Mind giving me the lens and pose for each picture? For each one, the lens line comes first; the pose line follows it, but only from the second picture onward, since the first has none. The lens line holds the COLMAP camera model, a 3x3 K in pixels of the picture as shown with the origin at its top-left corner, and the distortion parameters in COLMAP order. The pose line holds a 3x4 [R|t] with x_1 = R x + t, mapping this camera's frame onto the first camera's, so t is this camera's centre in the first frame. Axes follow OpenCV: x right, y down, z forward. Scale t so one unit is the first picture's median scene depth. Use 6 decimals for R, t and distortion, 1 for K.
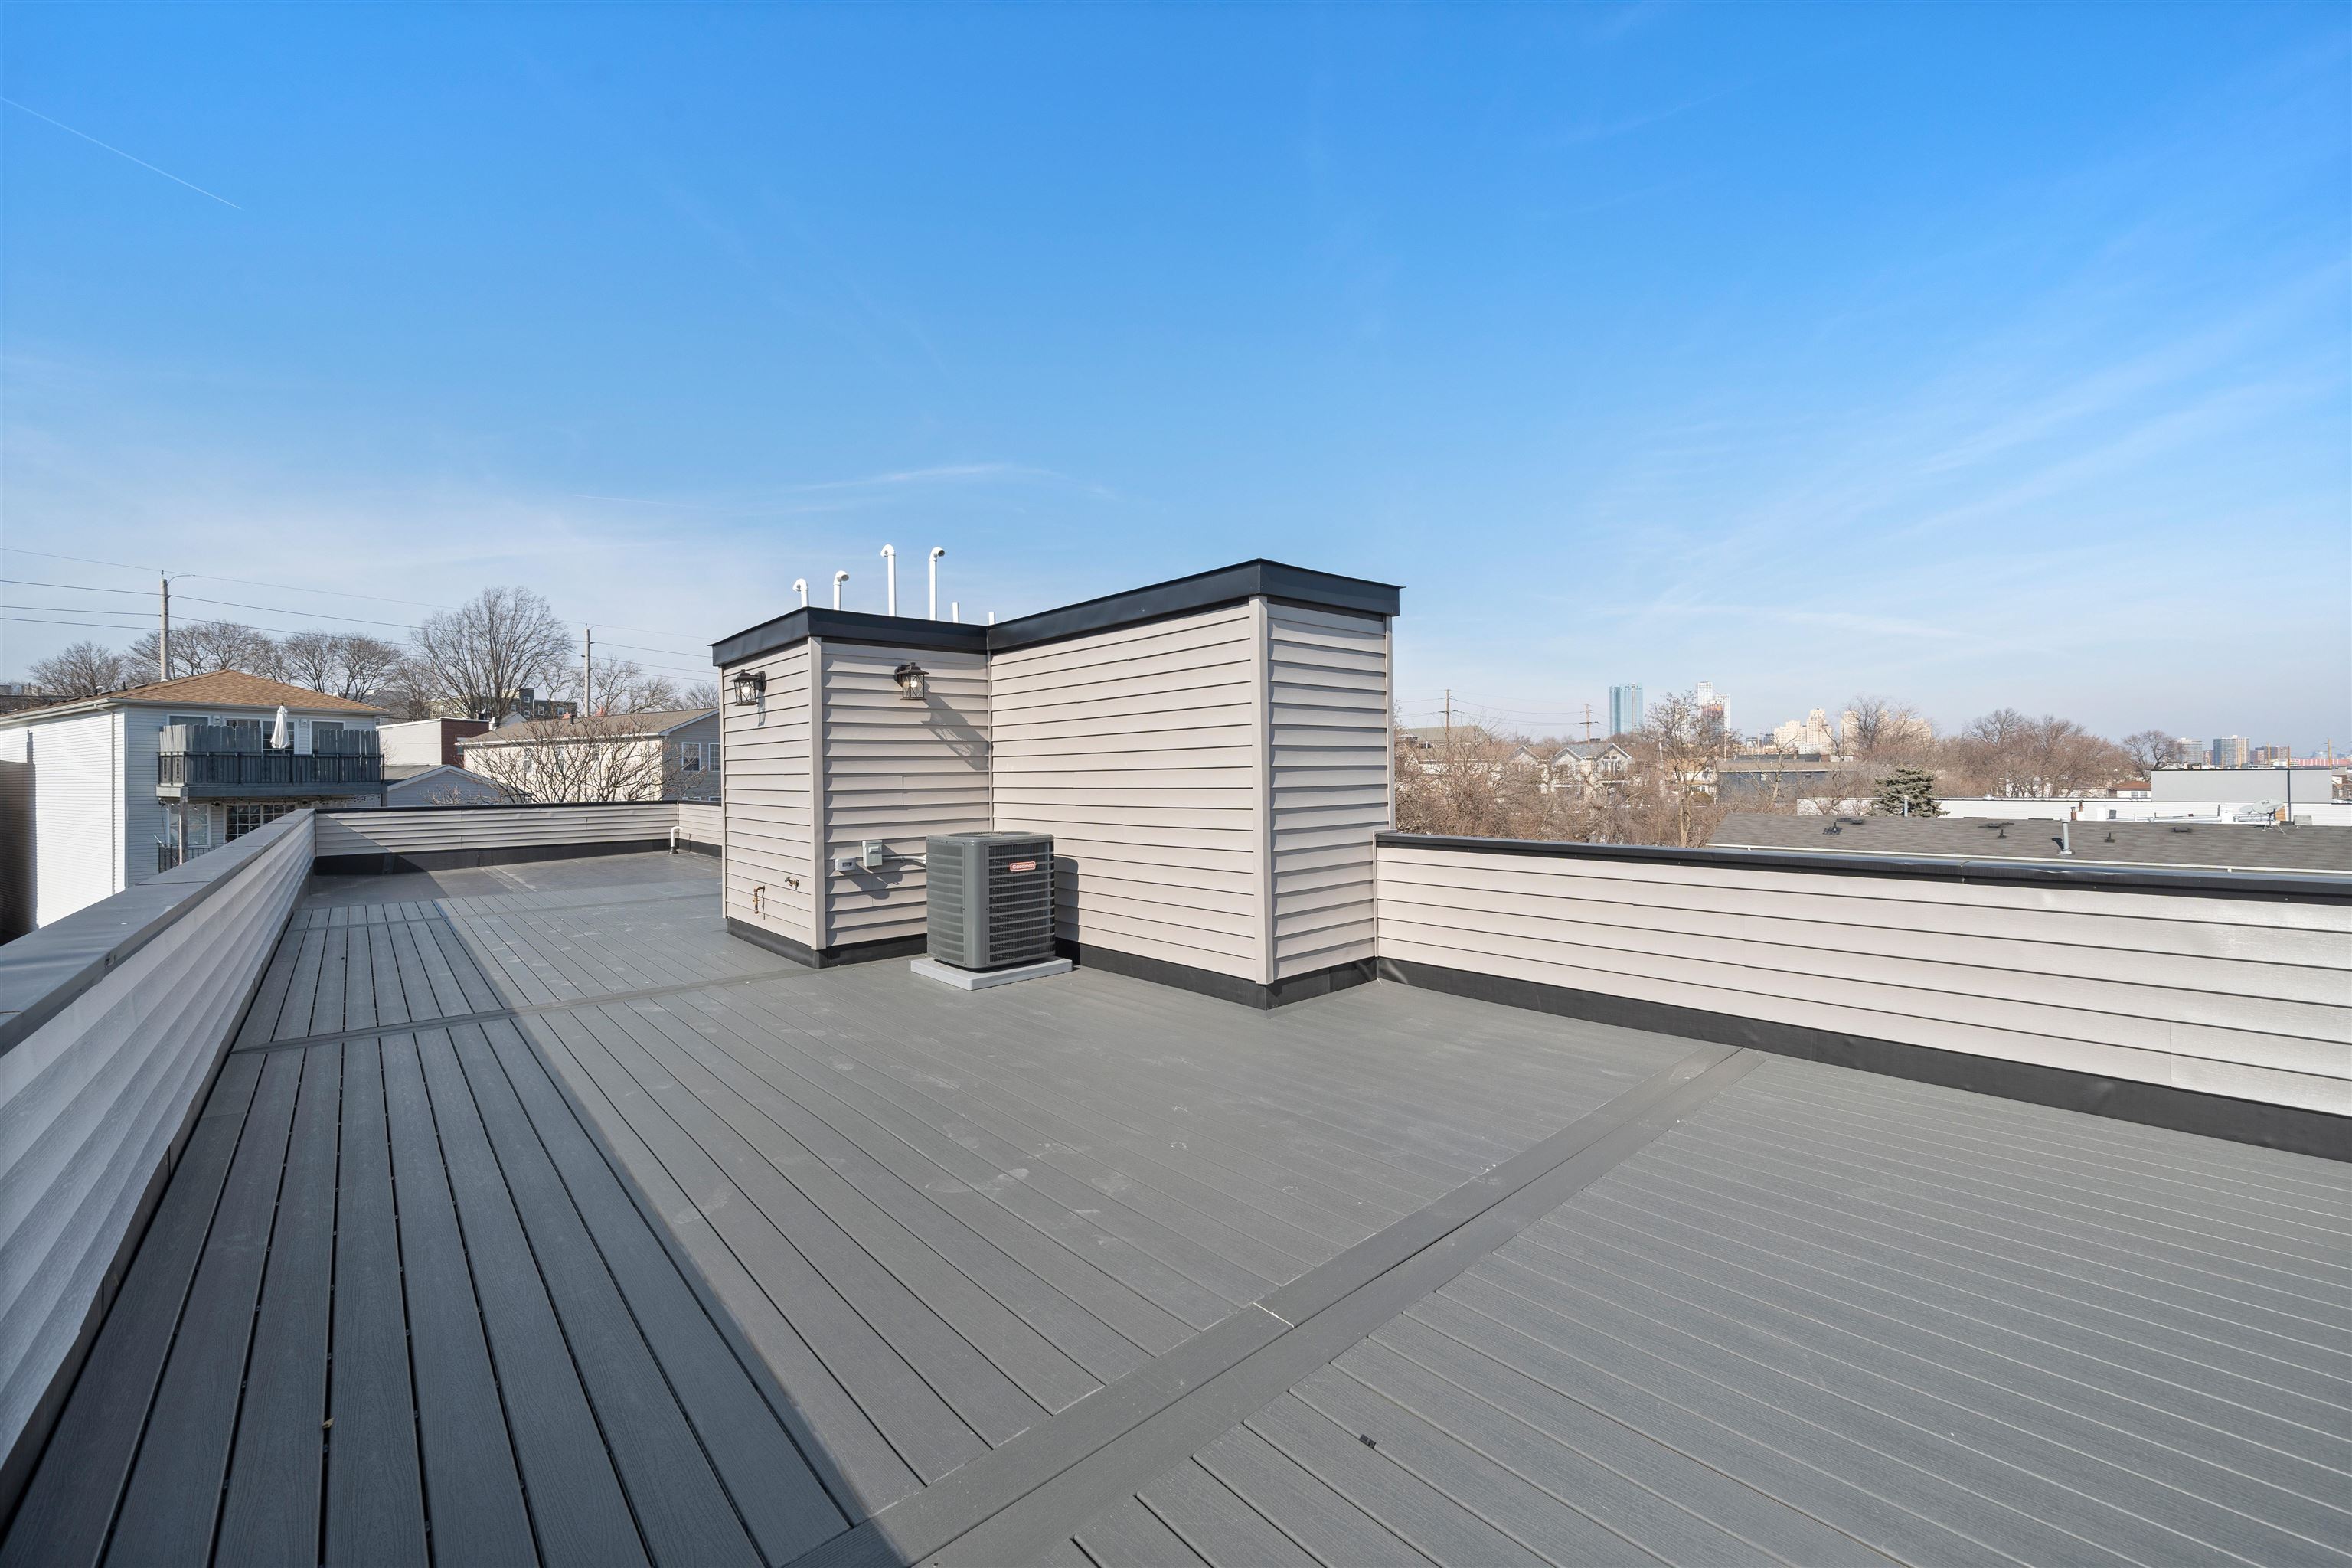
lens RADIAL K [[904.2, 0, 1178.3], [0, 904.2, 775.9], [0, 0, 1]] dist [-0.006487, 0.000954]
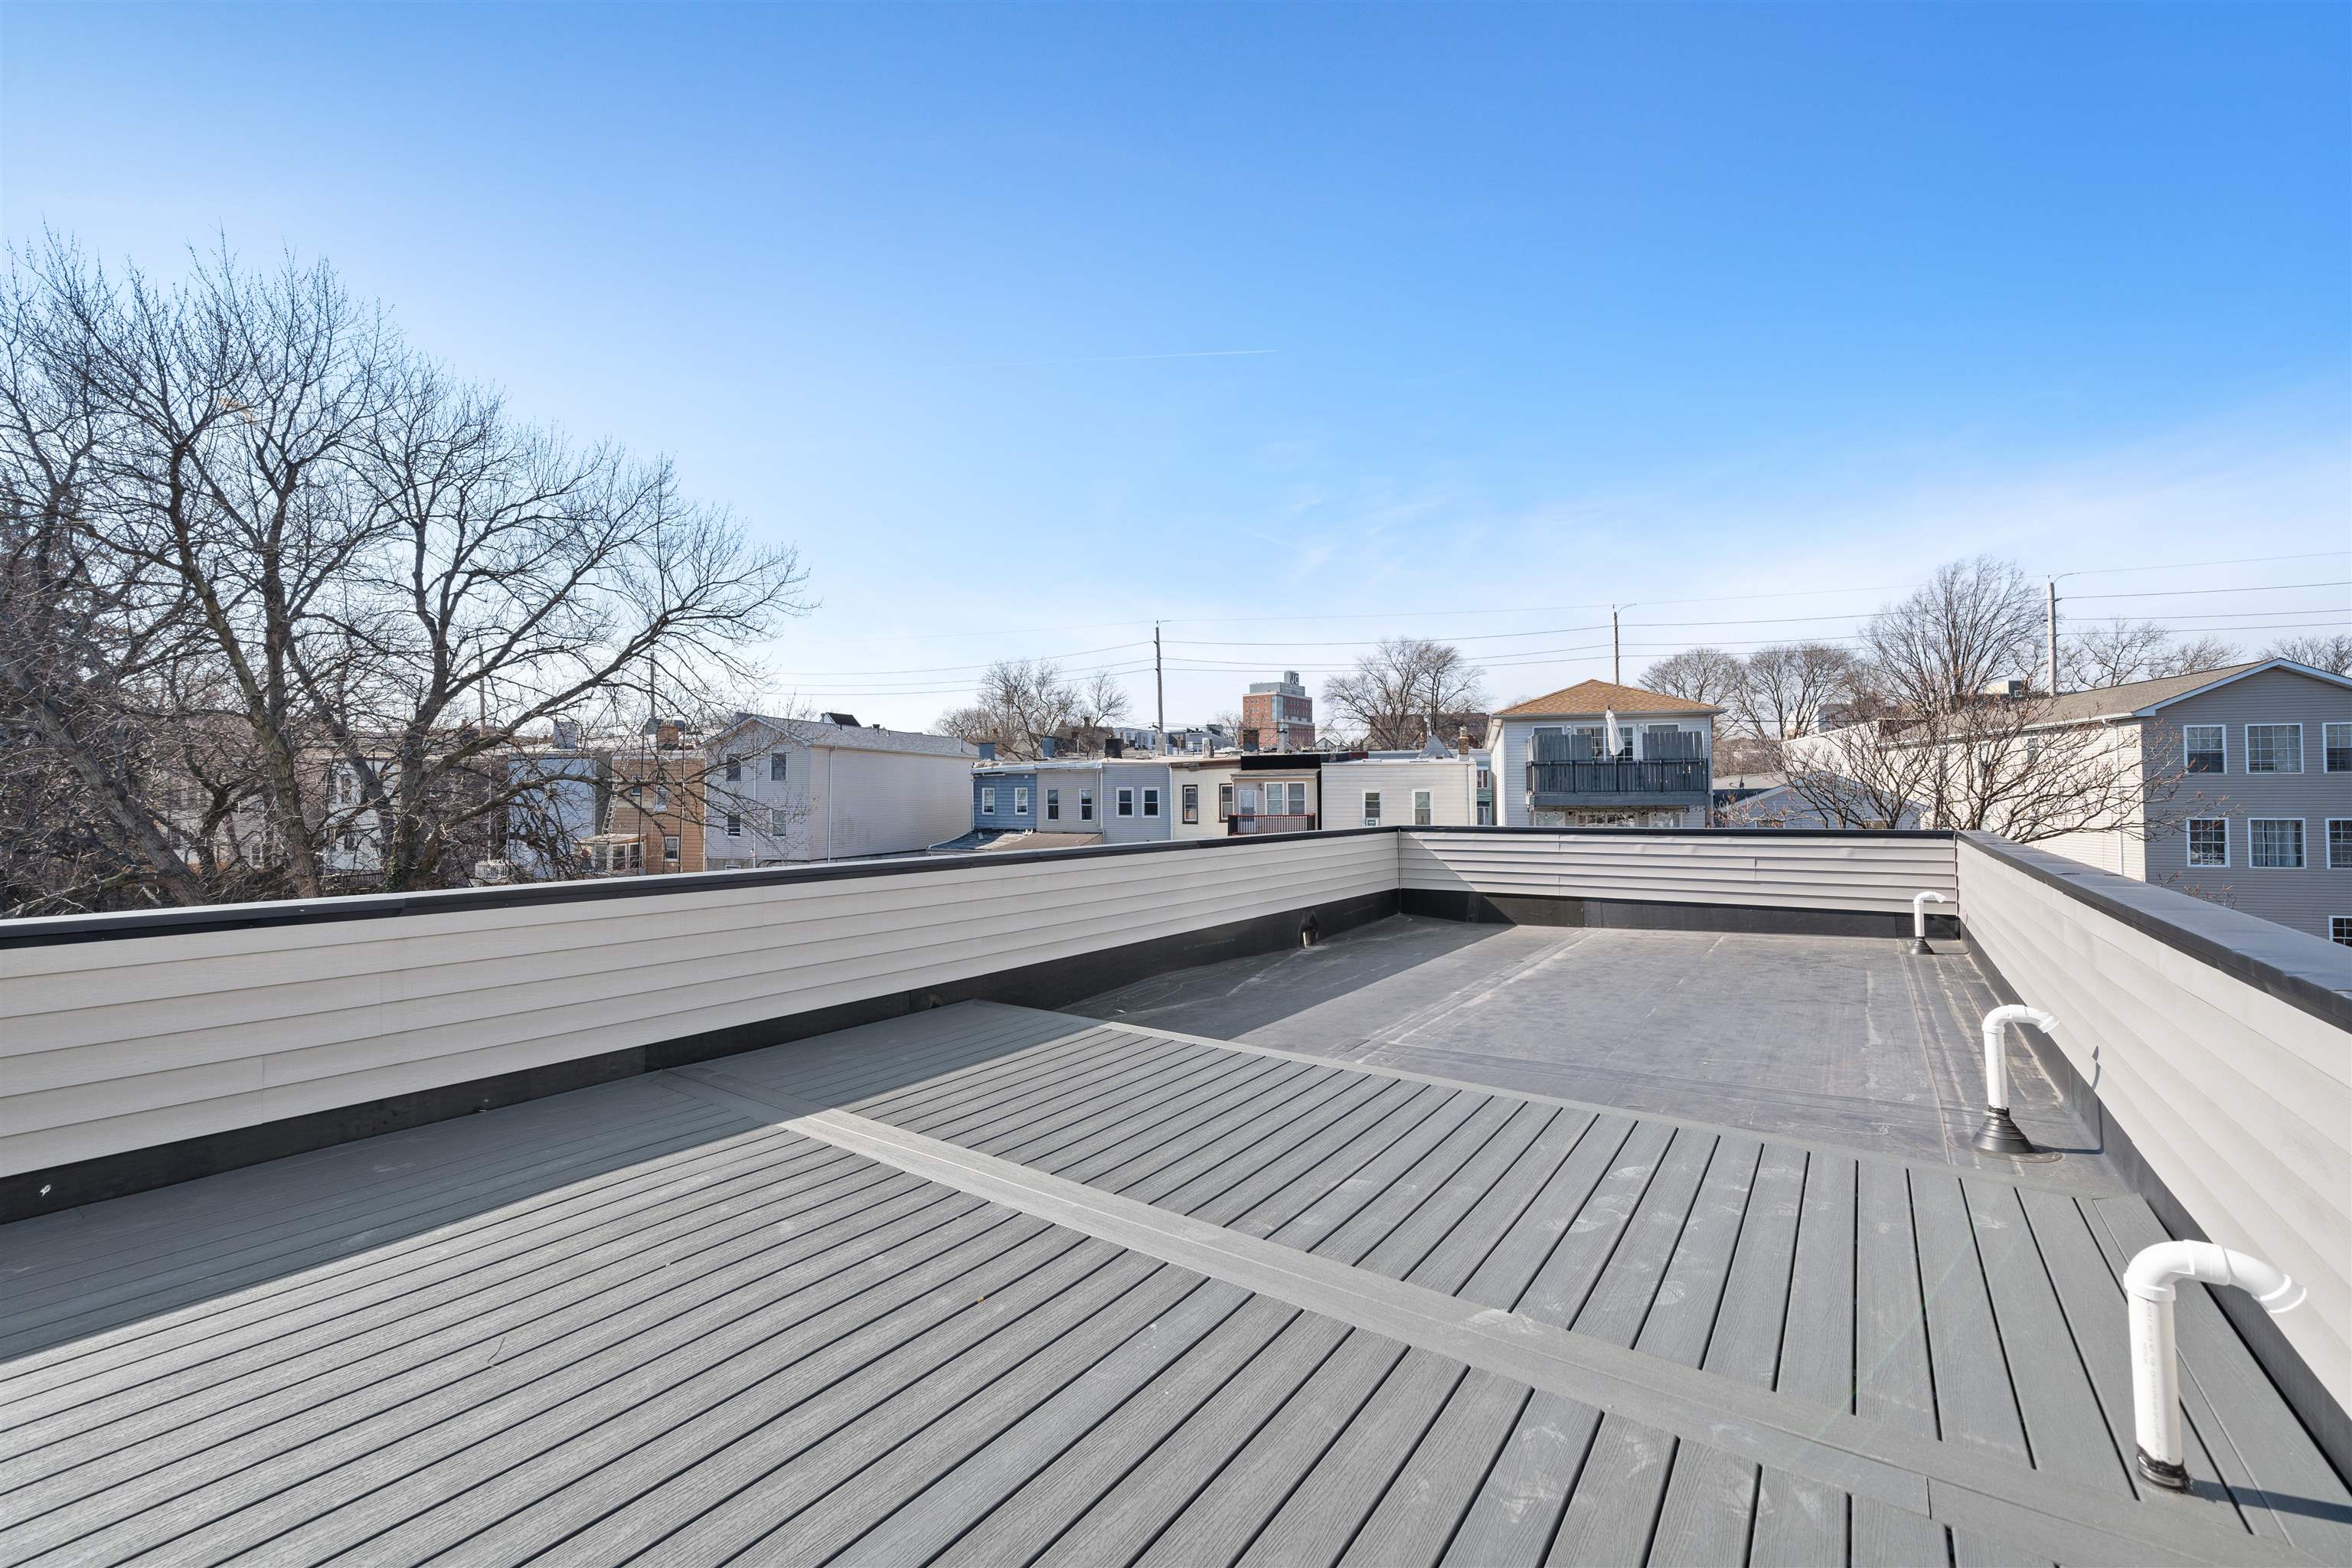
lens RADIAL K [[979.7, 0, 1157.0], [0, 979.7, 779.6], [0, 0, 1]] dist [-0.005688, 0.000324]
pose [[0.212248, -0.013162, -0.977127, -0.099742], [0.006741, 0.999905, -0.012004, 0.003496], [0.977193, -0.004039, 0.212317, 0.316964]]
